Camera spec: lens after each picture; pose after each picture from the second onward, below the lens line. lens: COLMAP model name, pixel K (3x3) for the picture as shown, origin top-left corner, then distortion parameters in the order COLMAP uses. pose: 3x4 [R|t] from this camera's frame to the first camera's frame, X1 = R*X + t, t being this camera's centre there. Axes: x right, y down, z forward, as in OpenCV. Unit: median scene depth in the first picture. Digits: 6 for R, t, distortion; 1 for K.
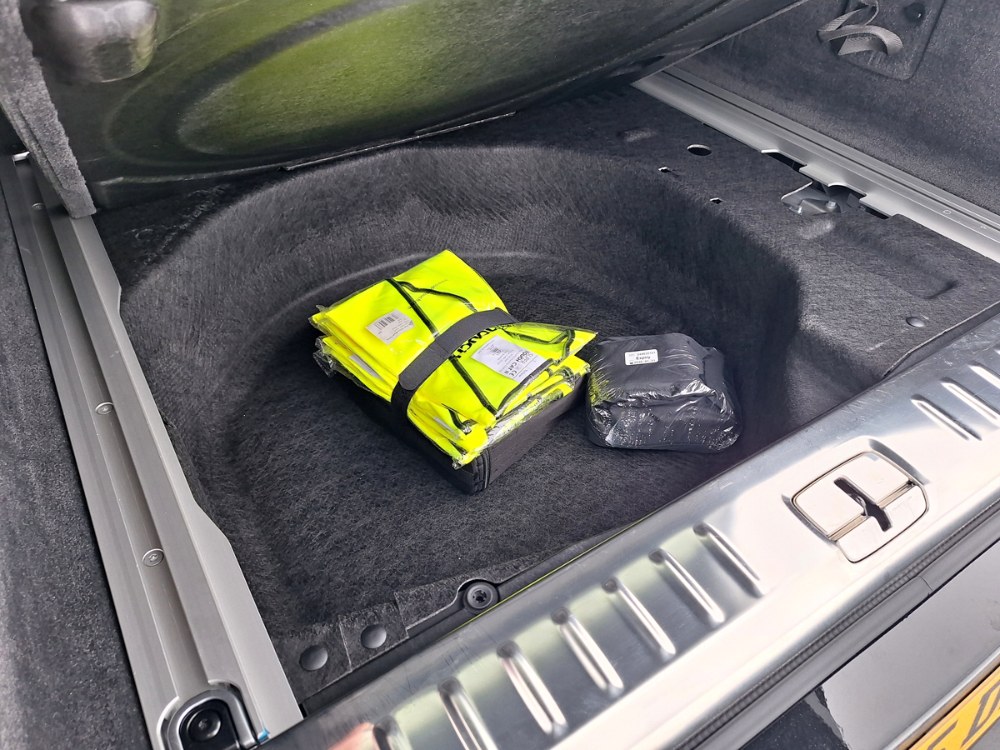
lens RADIAL K [[721.3, 0, 500.0], [0, 721.3, 375.0], [0, 0, 1]] dist [0.000852, 0.002363]
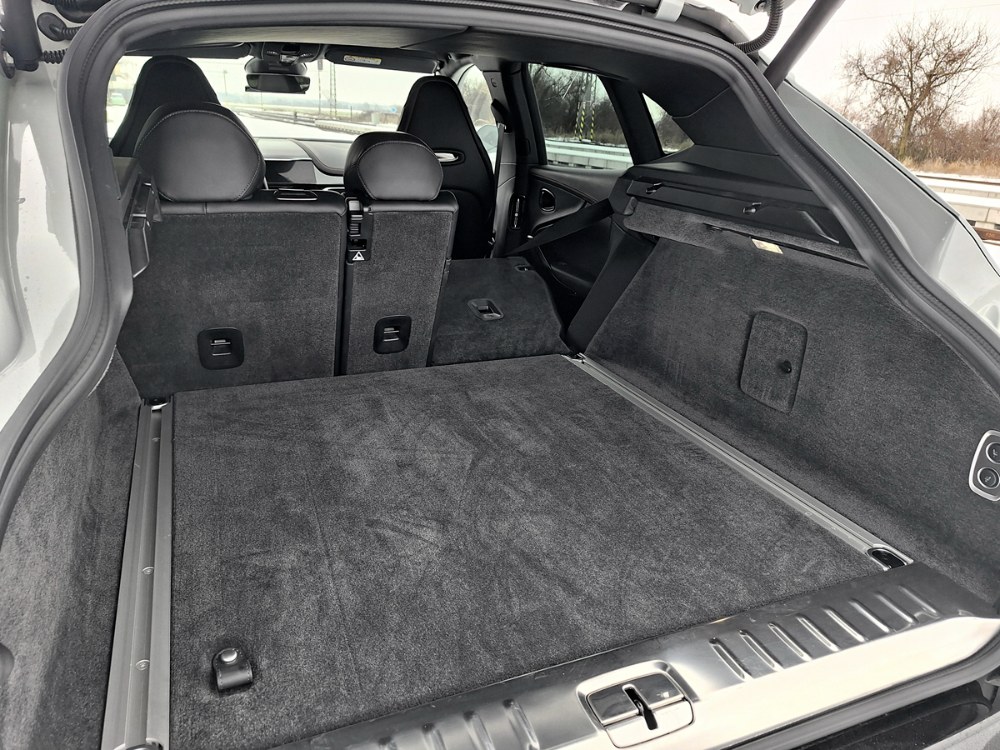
lens RADIAL K [[721.3, 0, 500.0], [0, 721.3, 375.0], [0, 0, 1]] dist [0.000852, 0.002363]
pose [[0.984865, 0.083223, -0.152034, 0.253072], [-0.134445, 0.920419, -0.367089, 0.087137], [0.109384, 0.381973, 0.917677, -0.311647]]
